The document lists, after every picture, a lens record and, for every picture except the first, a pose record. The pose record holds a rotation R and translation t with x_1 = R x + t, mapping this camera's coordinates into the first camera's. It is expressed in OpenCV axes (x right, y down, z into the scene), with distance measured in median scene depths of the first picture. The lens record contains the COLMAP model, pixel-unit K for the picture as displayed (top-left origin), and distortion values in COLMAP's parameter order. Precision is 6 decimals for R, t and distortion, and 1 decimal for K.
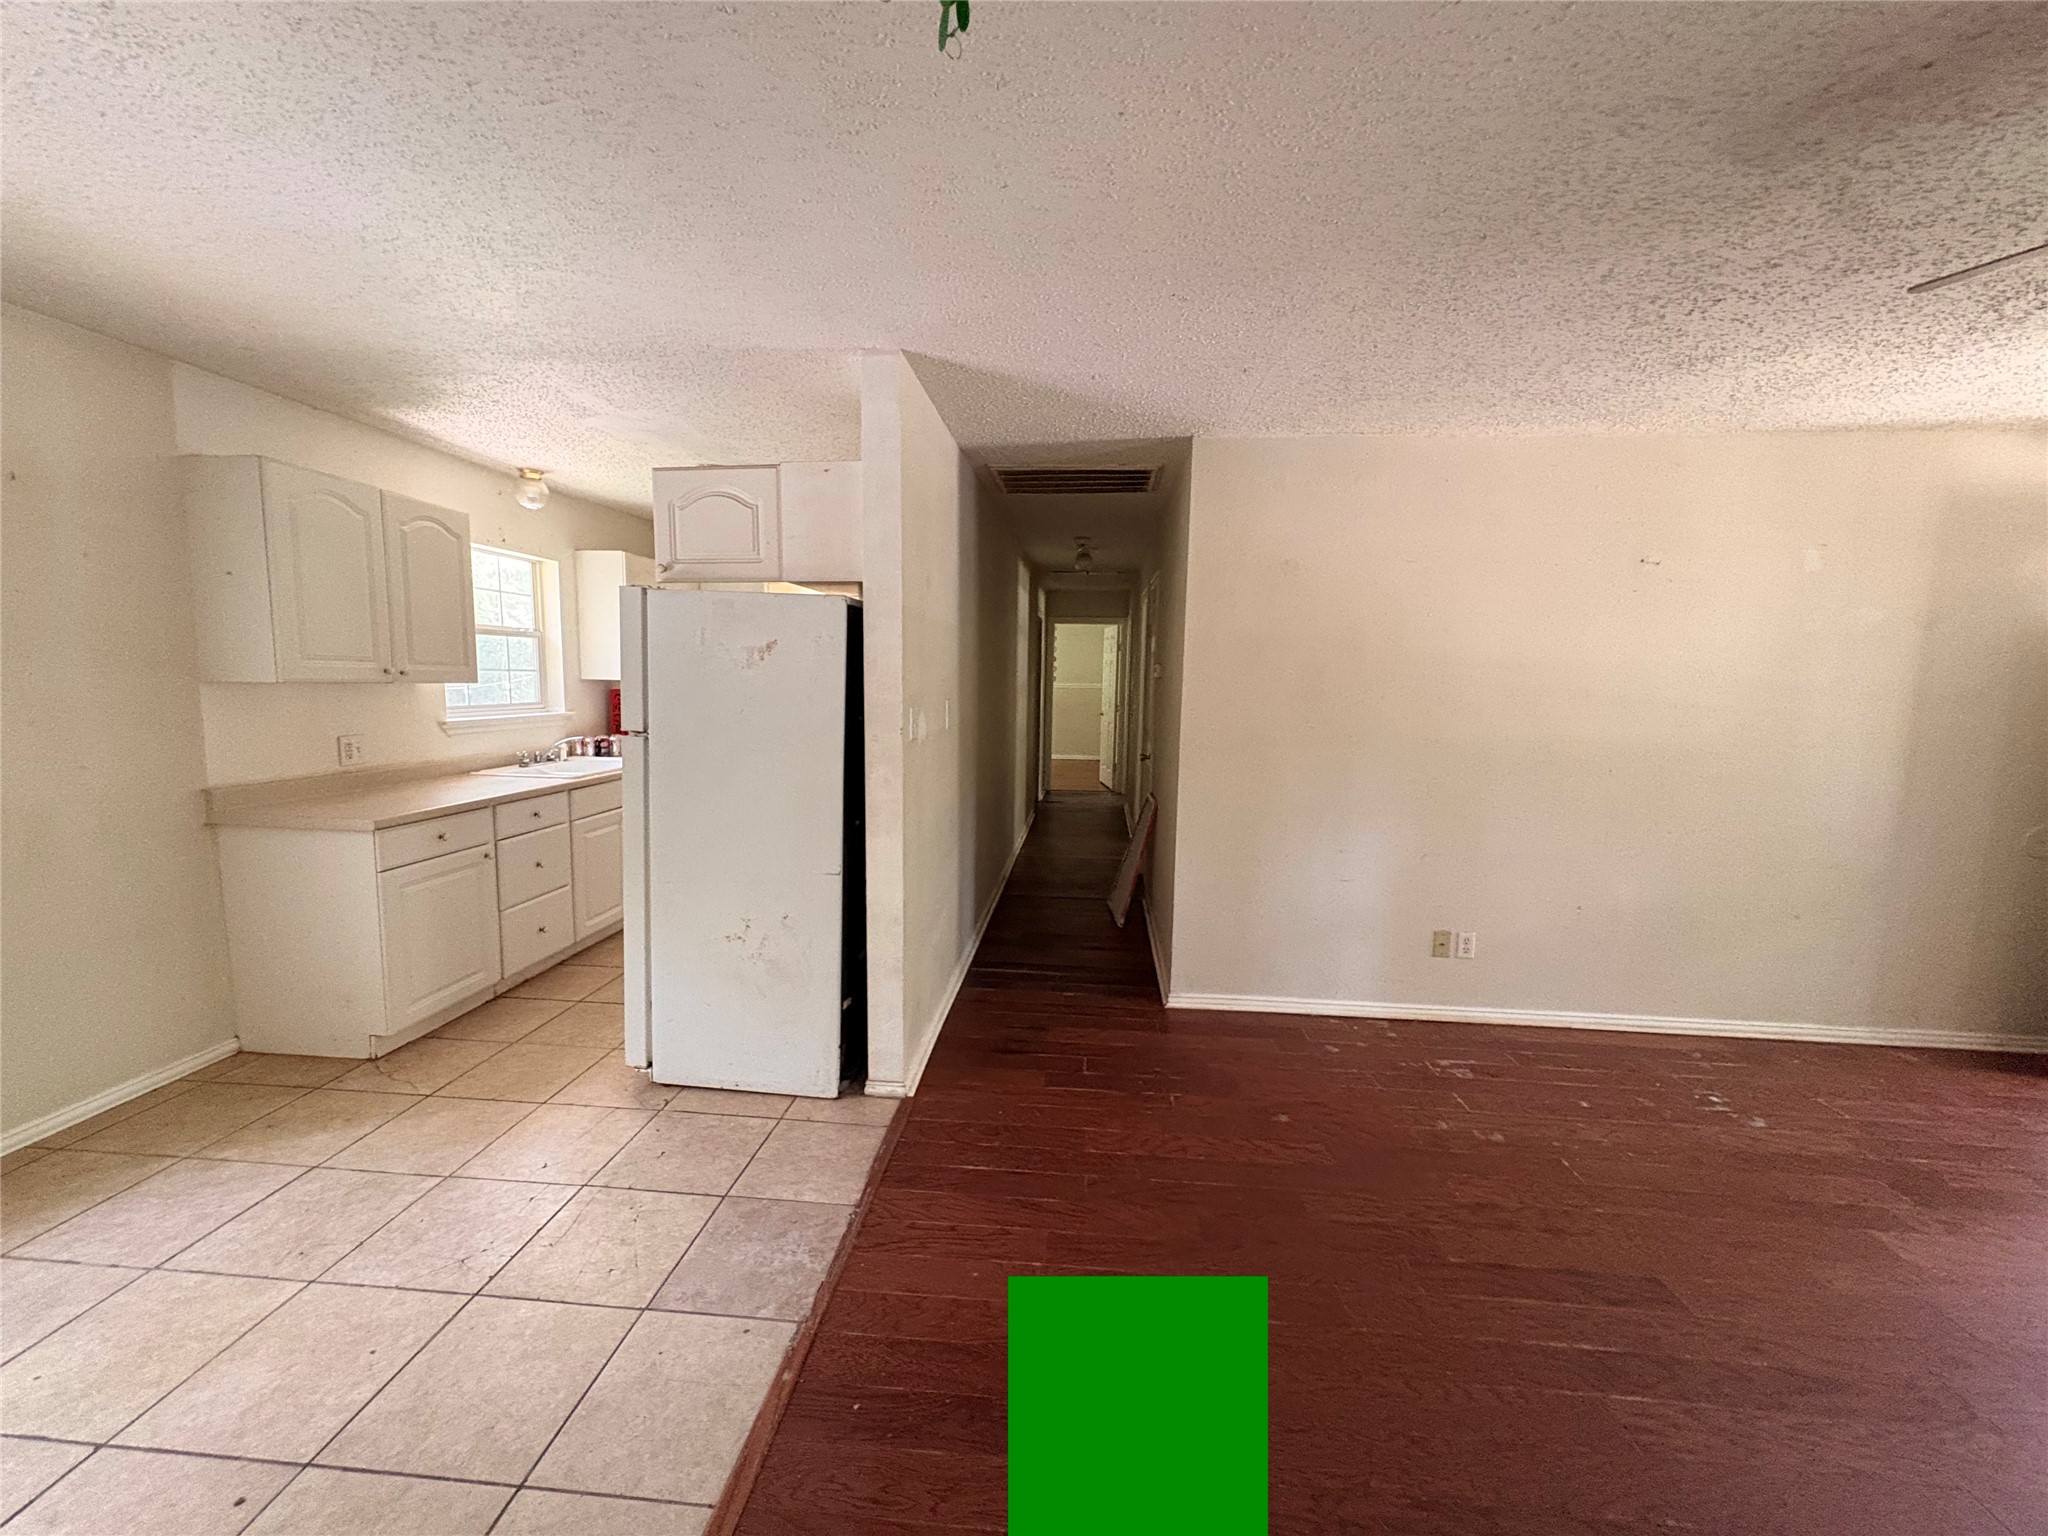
lens RADIAL K [[816.4, 0, 1024.0], [0, 816.4, 768.0], [0, 0, 1]] dist [-0.001559, 0.000406]
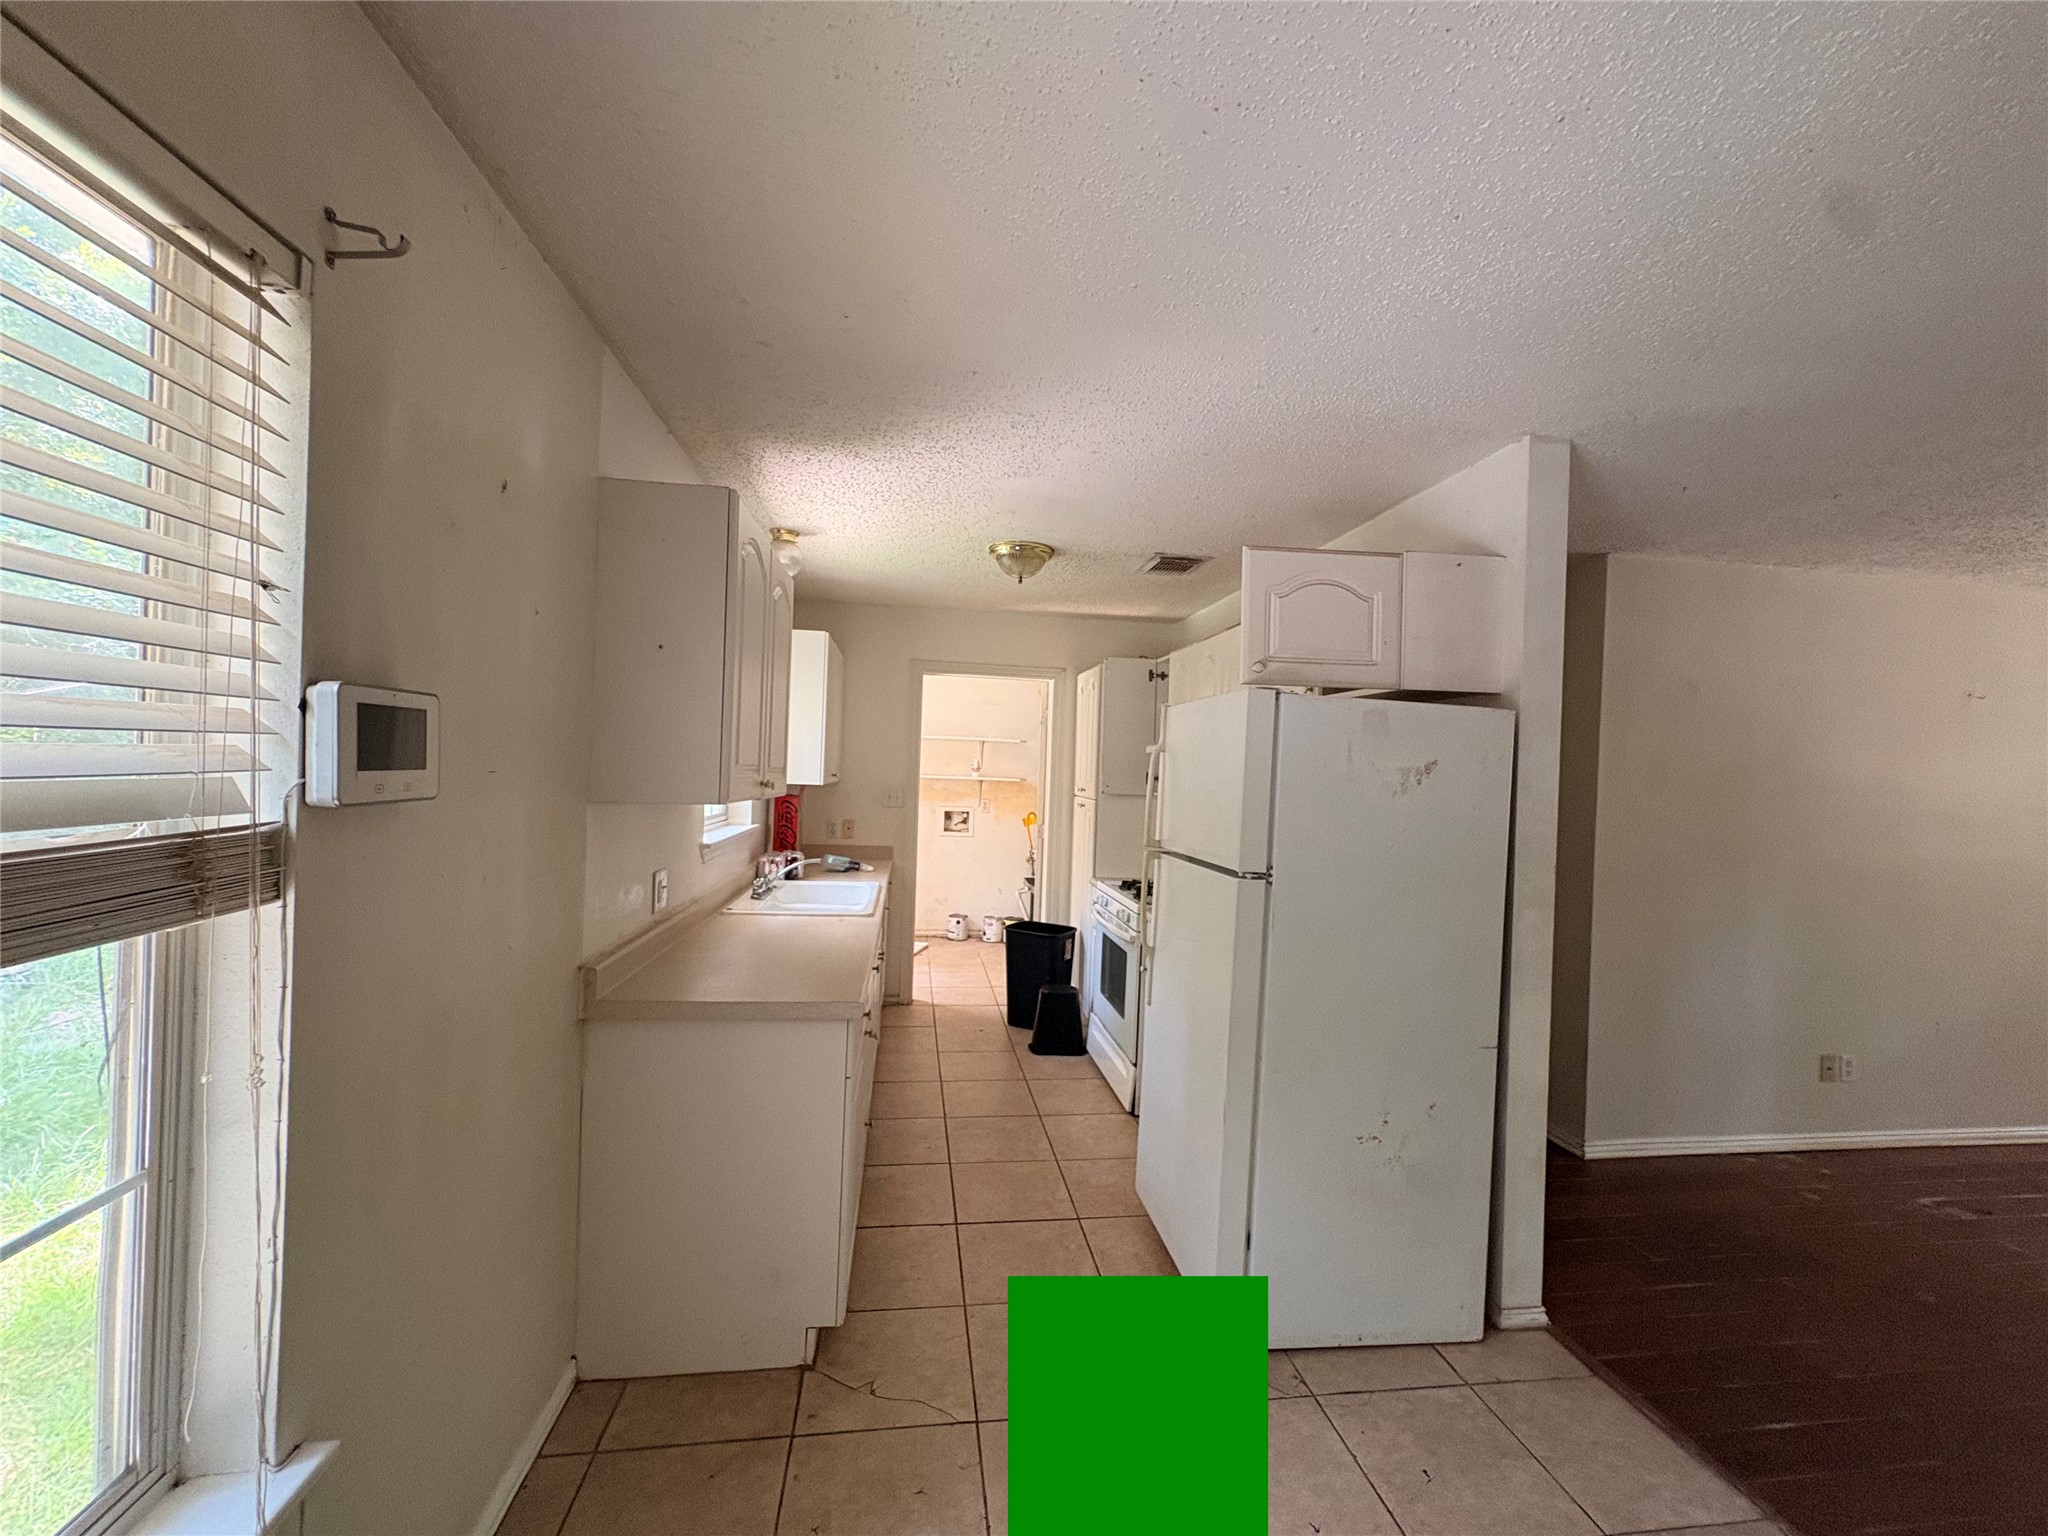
lens RADIAL K [[816.4, 0, 1024.0], [0, 816.4, 768.0], [0, 0, 1]] dist [-0.001559, 0.000406]
pose [[0.975229, 0.015133, 0.220679, -0.808617], [0.008963, 0.994134, -0.107785, -0.058490], [-0.221015, 0.107093, 0.969373, 0.269280]]
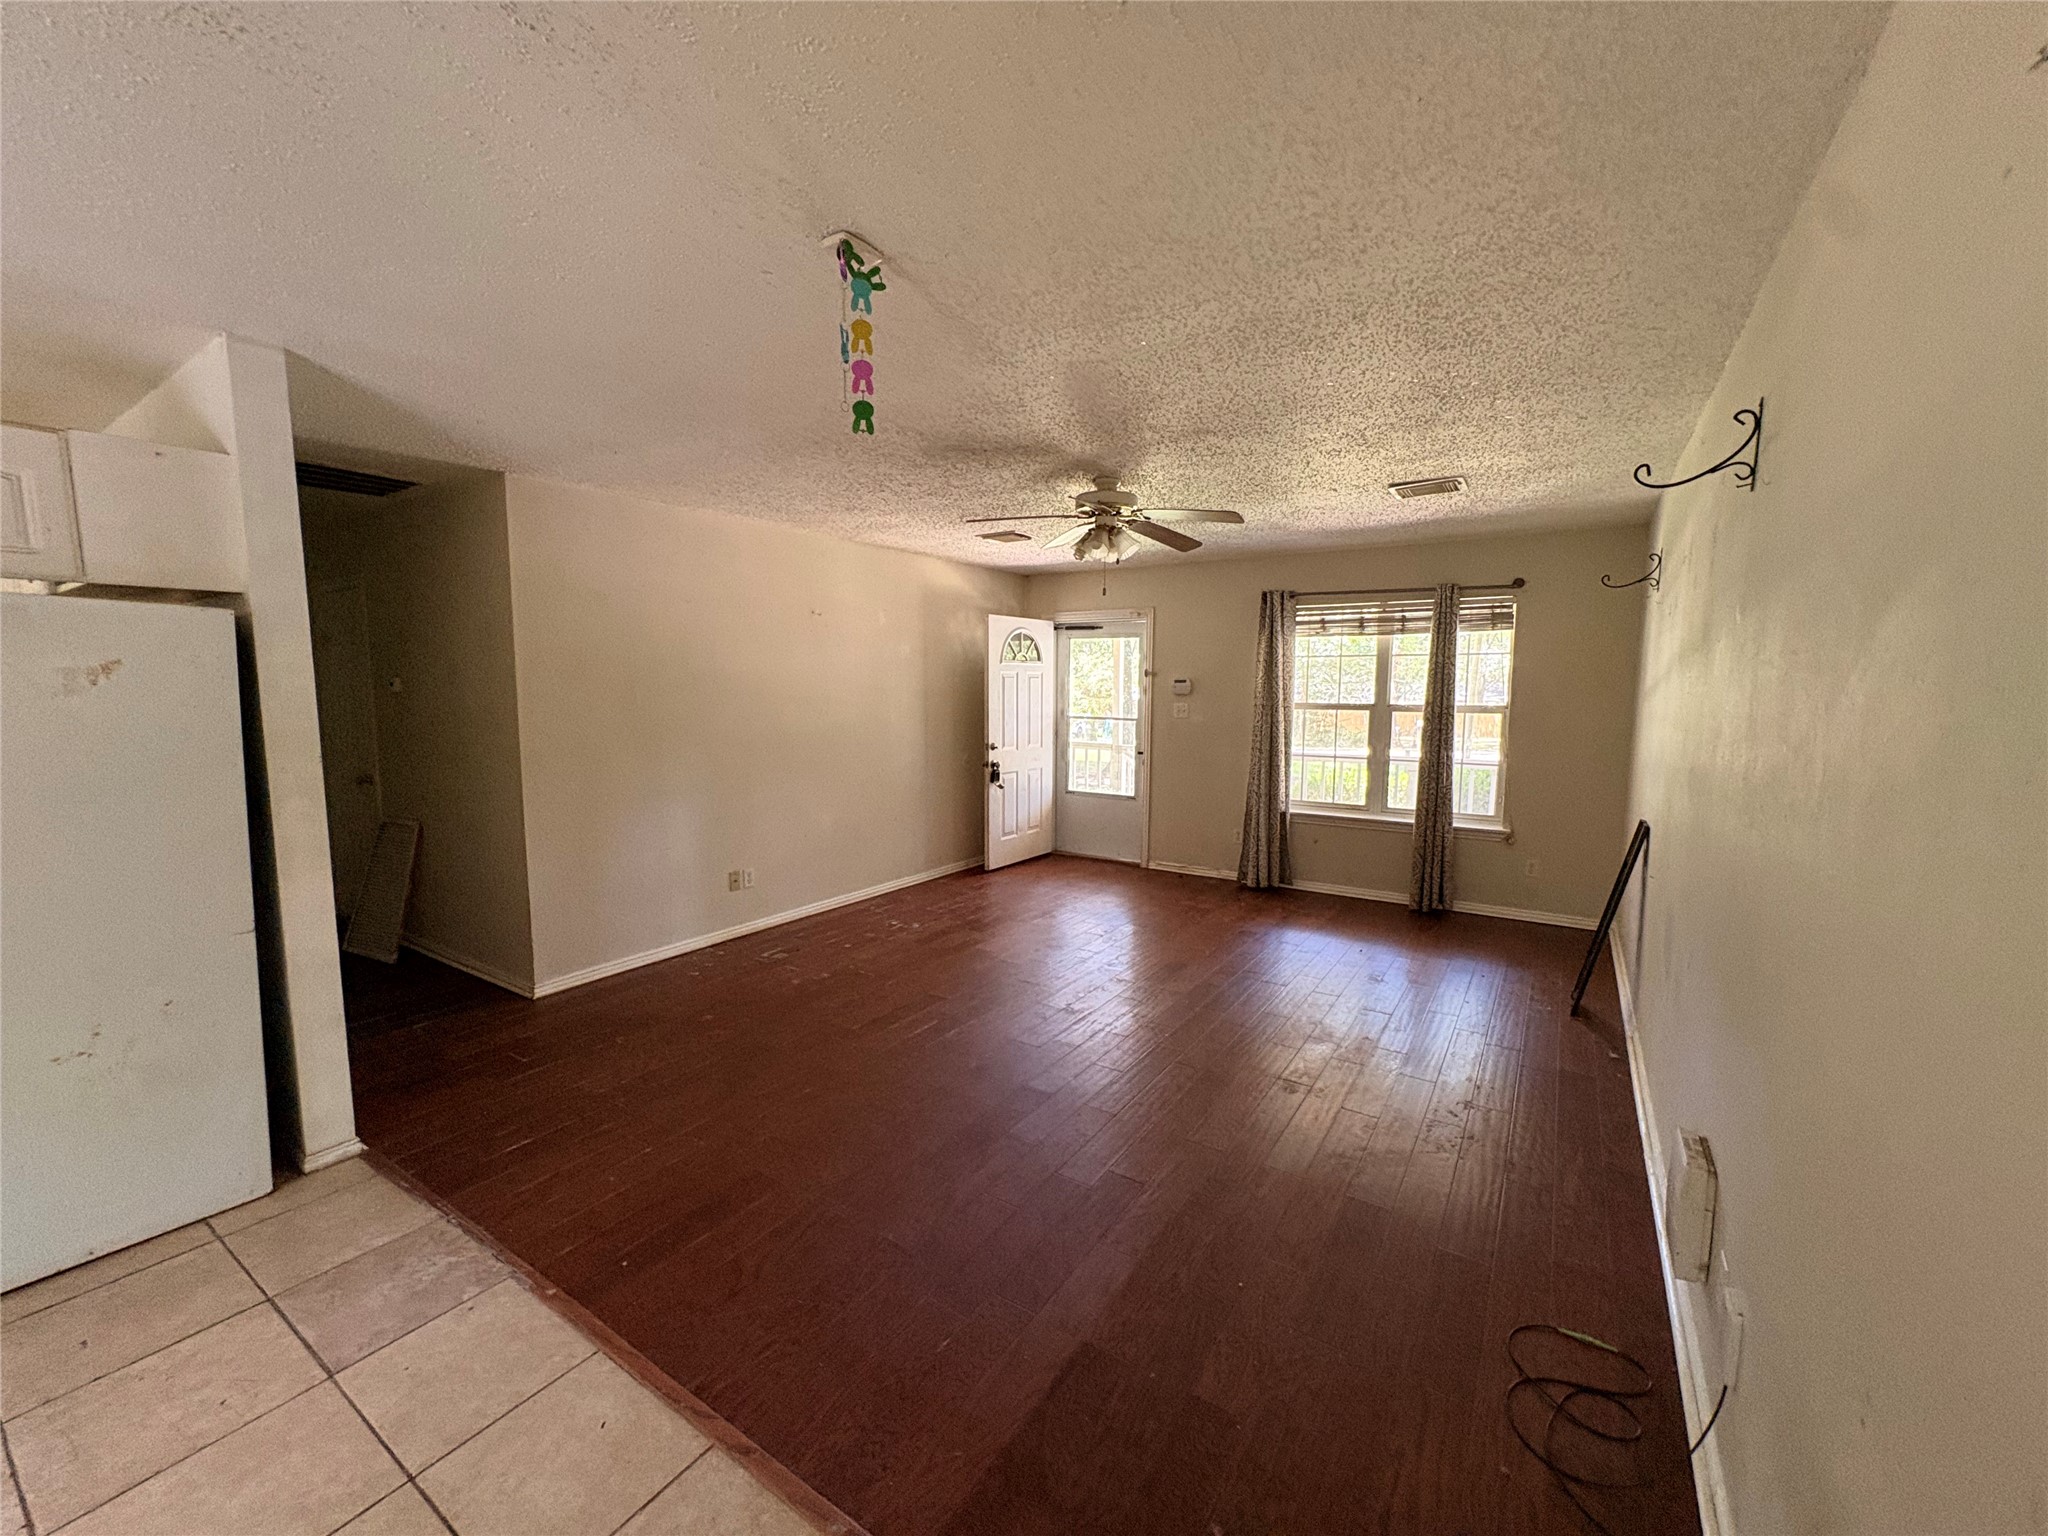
lens RADIAL K [[816.4, 0, 1024.0], [0, 816.4, 768.0], [0, 0, 1]] dist [-0.001559, 0.000406]
pose [[0.479812, -0.105920, 0.870954, -0.530300], [0.109279, 0.992171, 0.060460, -0.003637], [-0.870539, 0.066168, 0.487630, -0.132977]]
